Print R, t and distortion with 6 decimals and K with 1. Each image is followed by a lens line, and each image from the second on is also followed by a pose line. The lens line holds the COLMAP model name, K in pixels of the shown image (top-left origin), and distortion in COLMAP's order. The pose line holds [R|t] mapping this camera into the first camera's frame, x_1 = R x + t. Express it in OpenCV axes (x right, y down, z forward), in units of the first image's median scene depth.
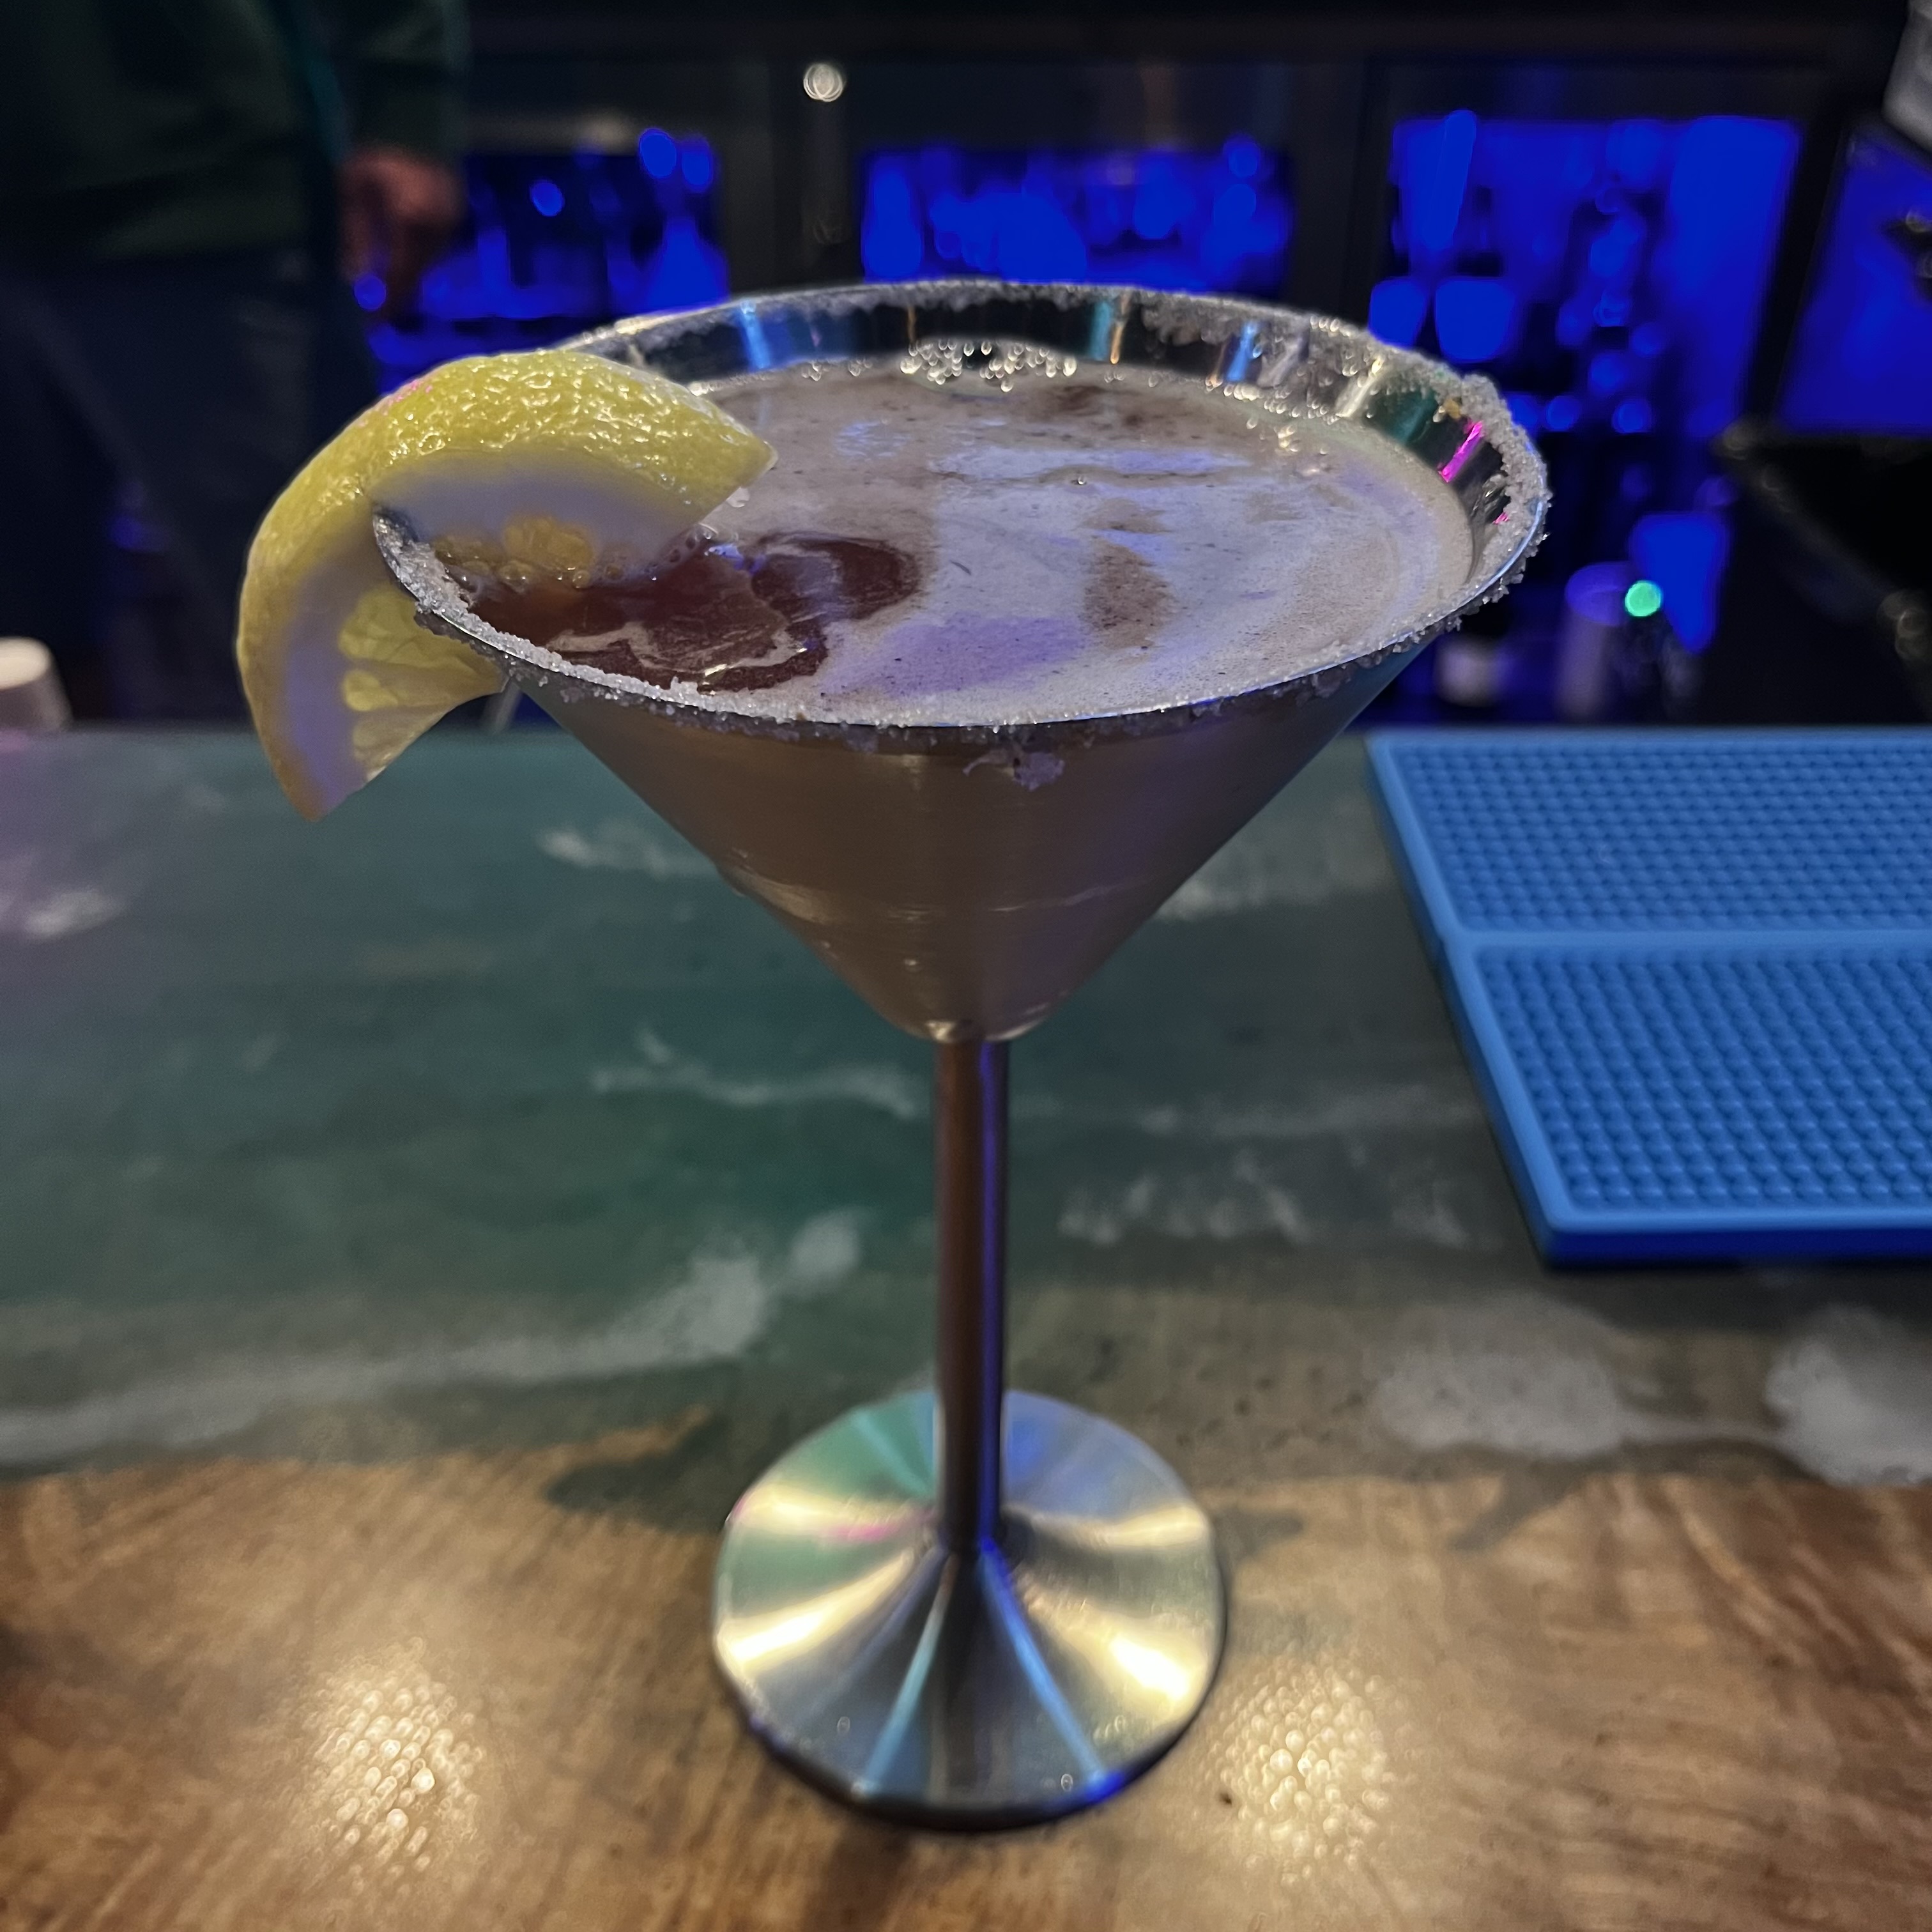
lens RADIAL K [[2128.1, 0, 966.0], [0, 2128.1, 966.0], [0, 0, 1]] dist [0.002488, -0.048860]
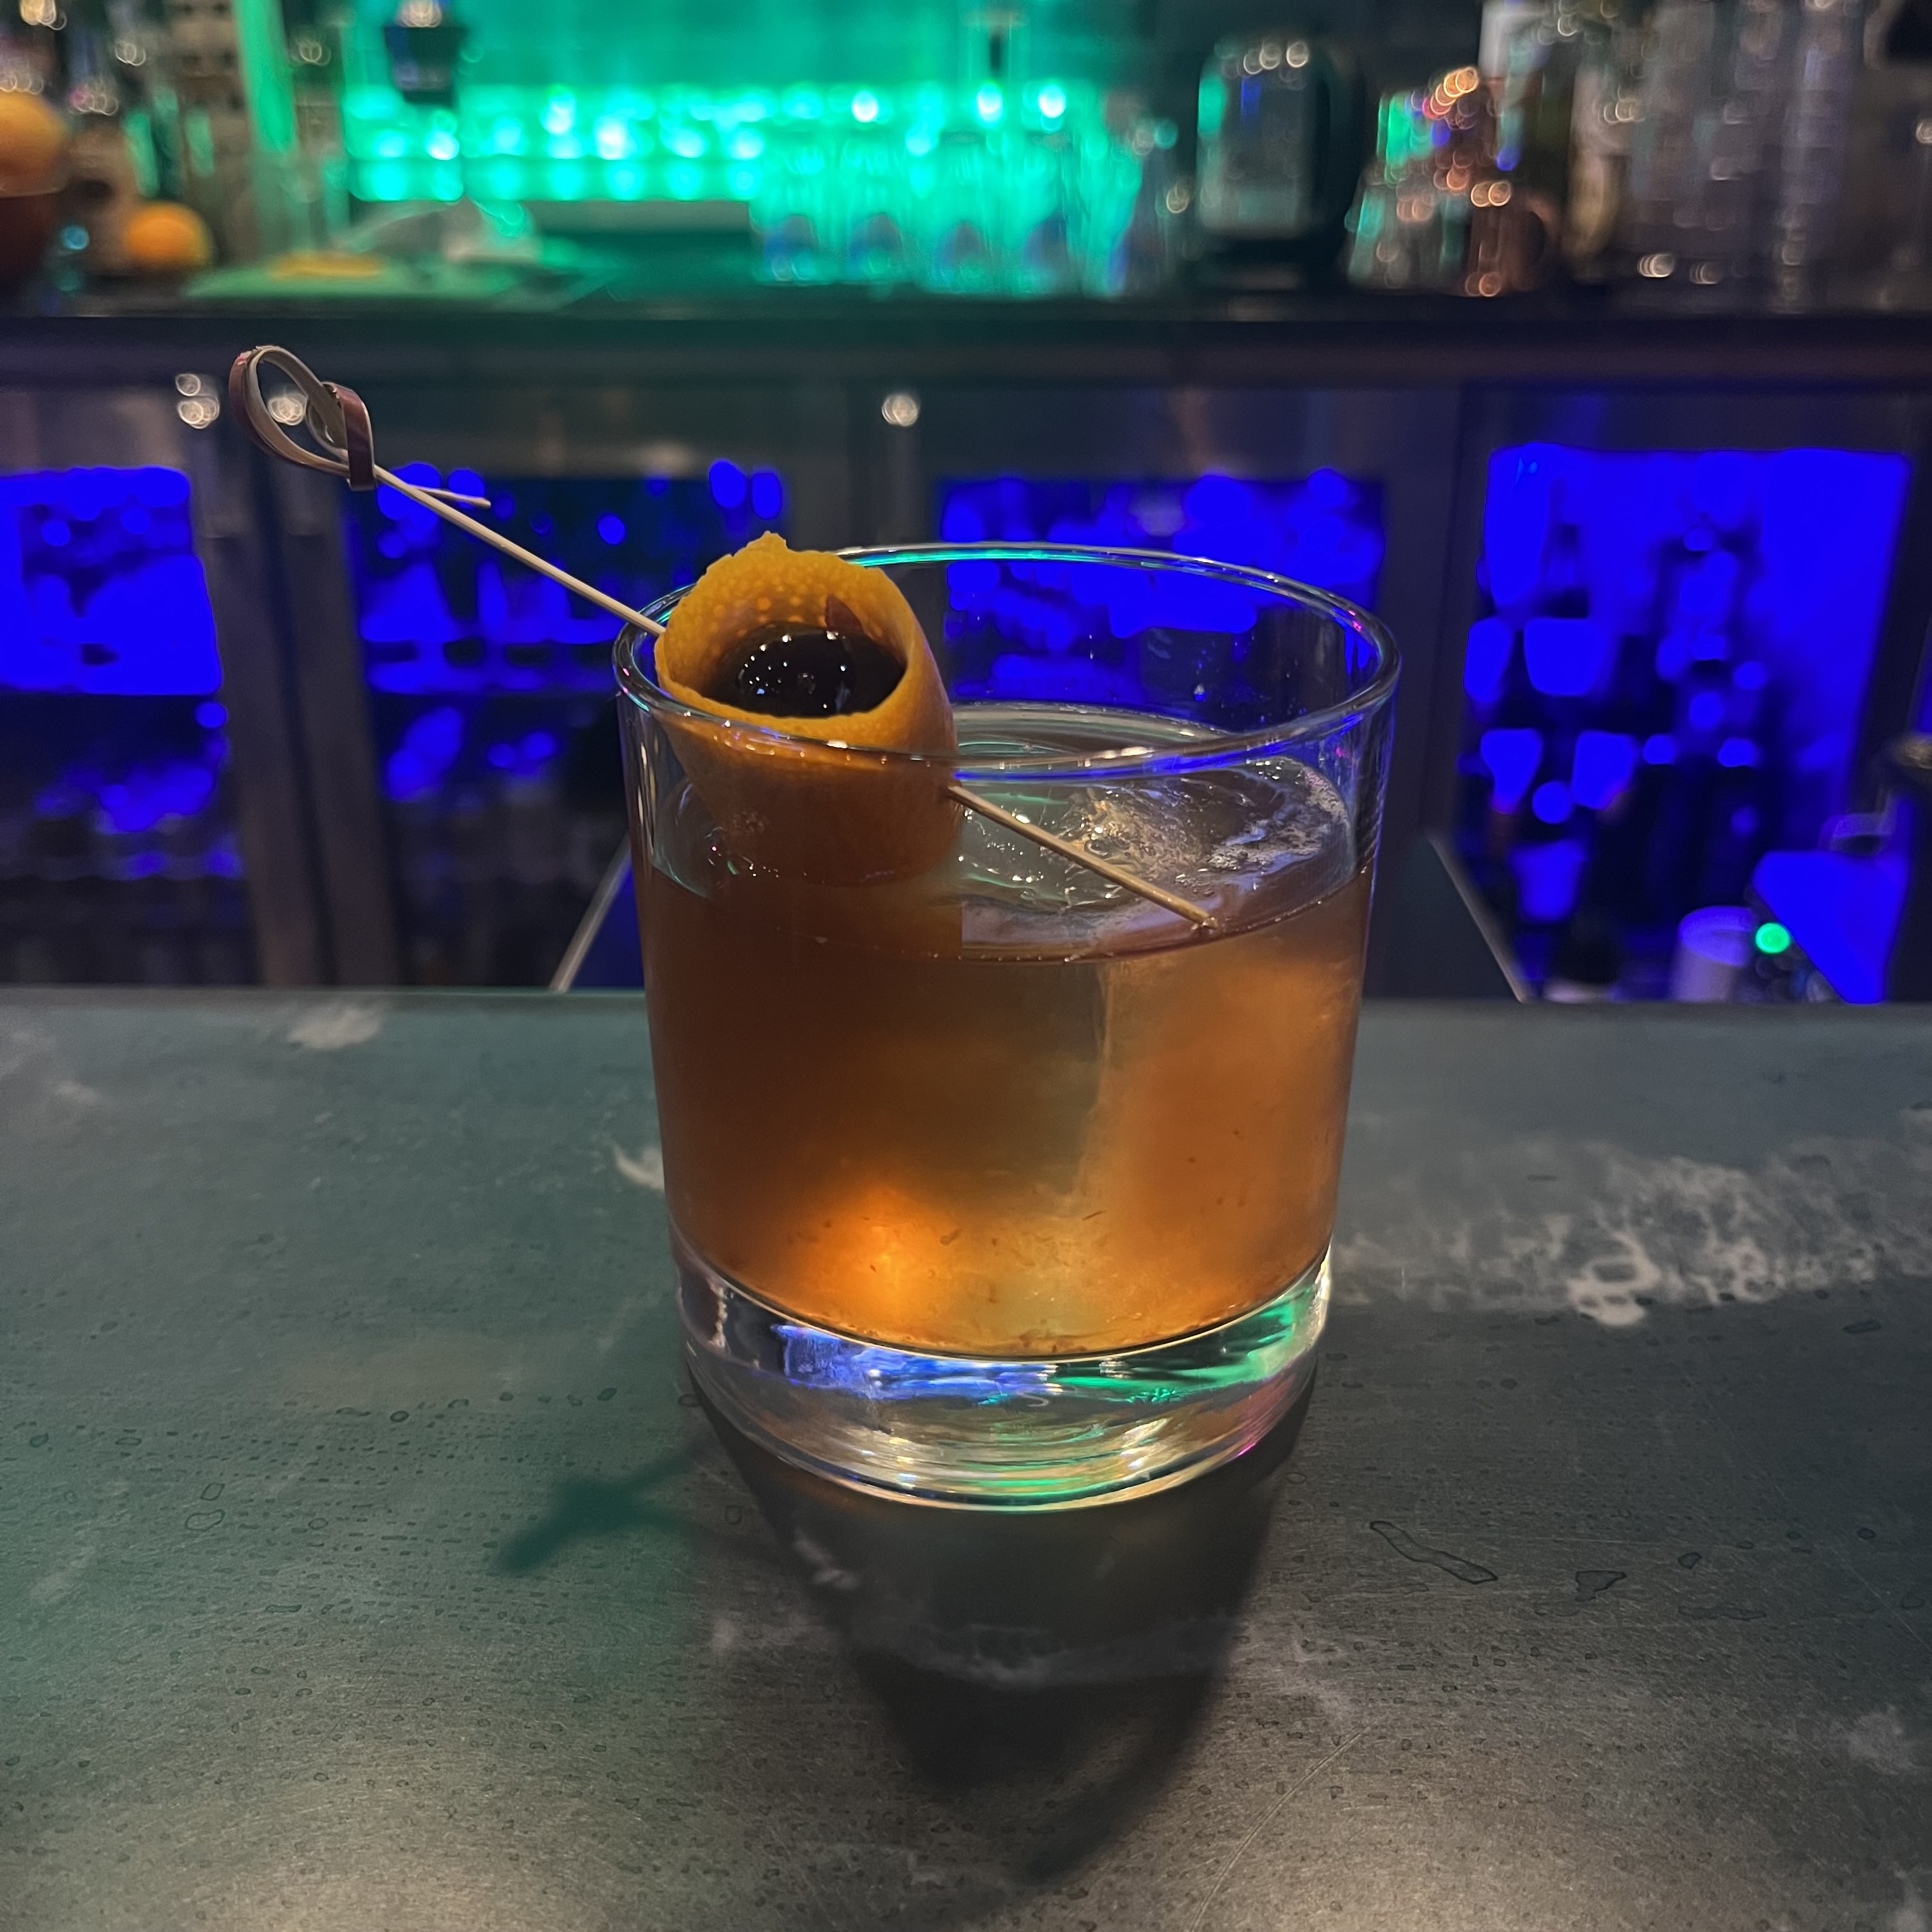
lens RADIAL K [[2128.1, 0, 966.0], [0, 2128.1, 966.0], [0, 0, 1]] dist [0.002488, -0.048860]
pose [[0.999867, 0.008040, -0.014200, -0.106417], [-0.010327, 0.985536, -0.169149, 0.004566], [0.012635, 0.169273, 0.985488, 0.421420]]
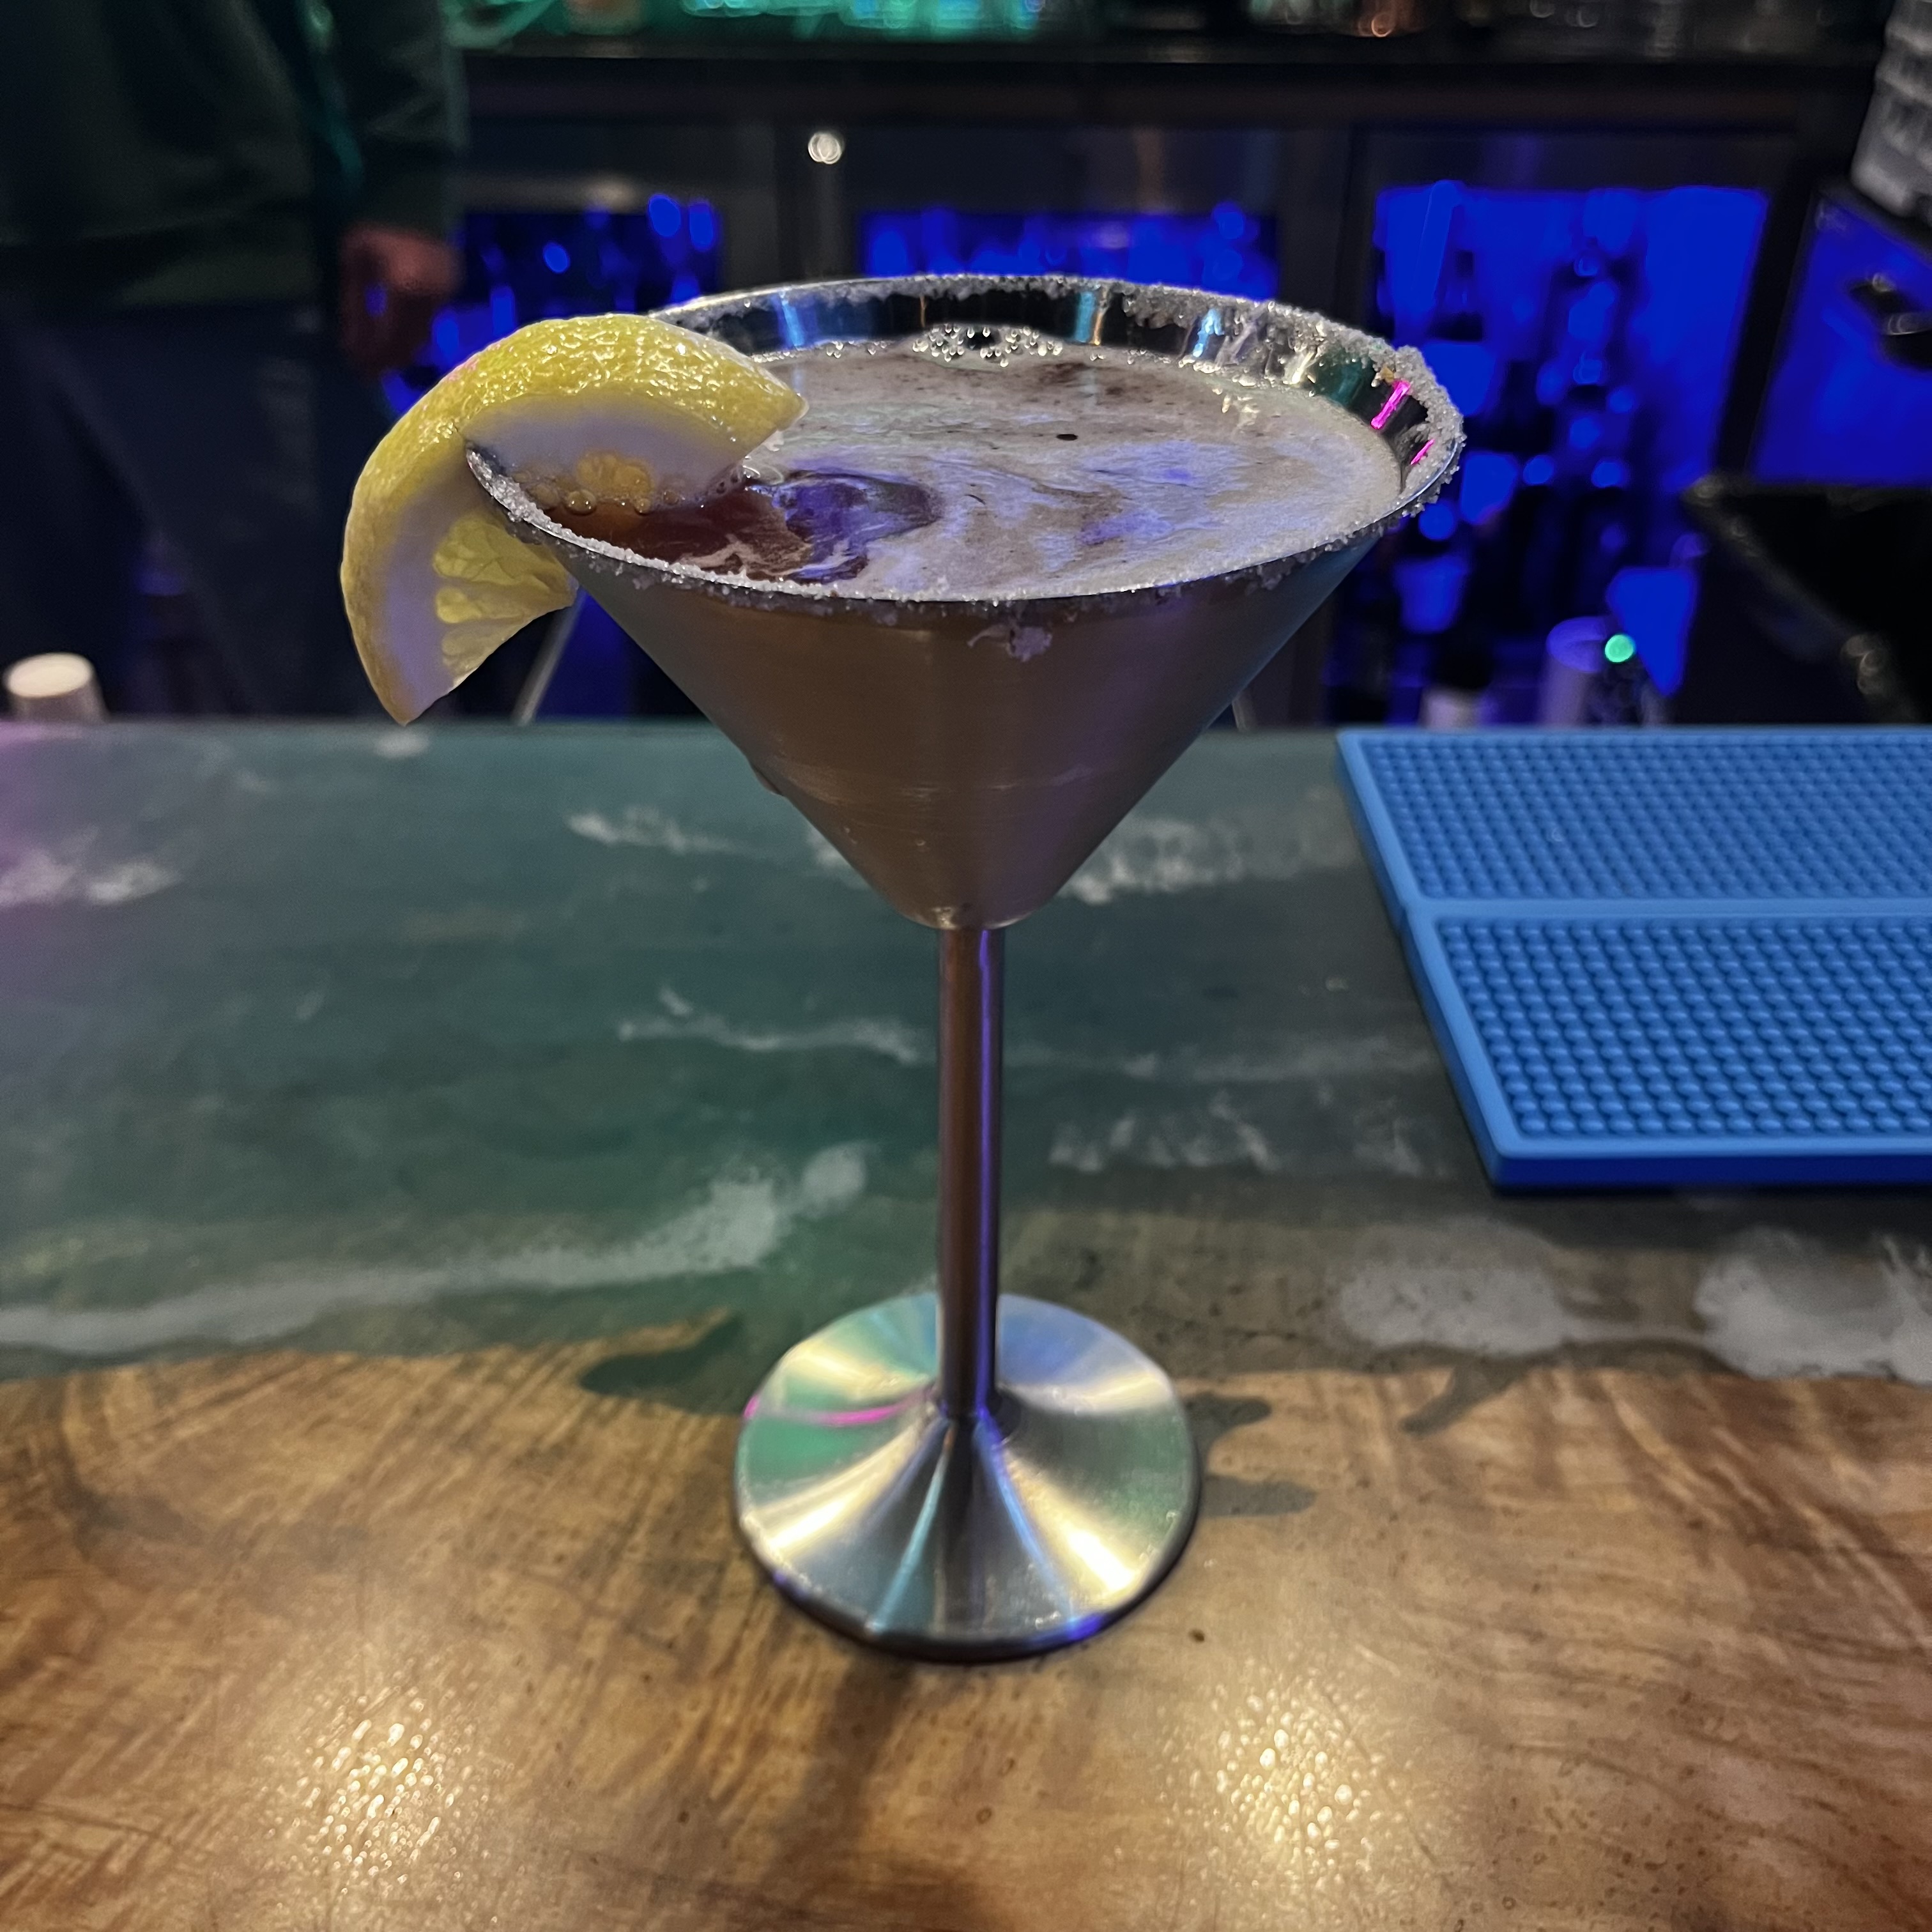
lens RADIAL K [[2128.1, 0, 966.0], [0, 2128.1, 966.0], [0, 0, 1]] dist [0.002488, -0.048860]
pose [[0.999987, 0.003610, 0.003551, -0.003394], [-0.003501, 0.999534, -0.030311, 0.070910], [-0.003659, 0.030298, 0.999534, -0.111019]]
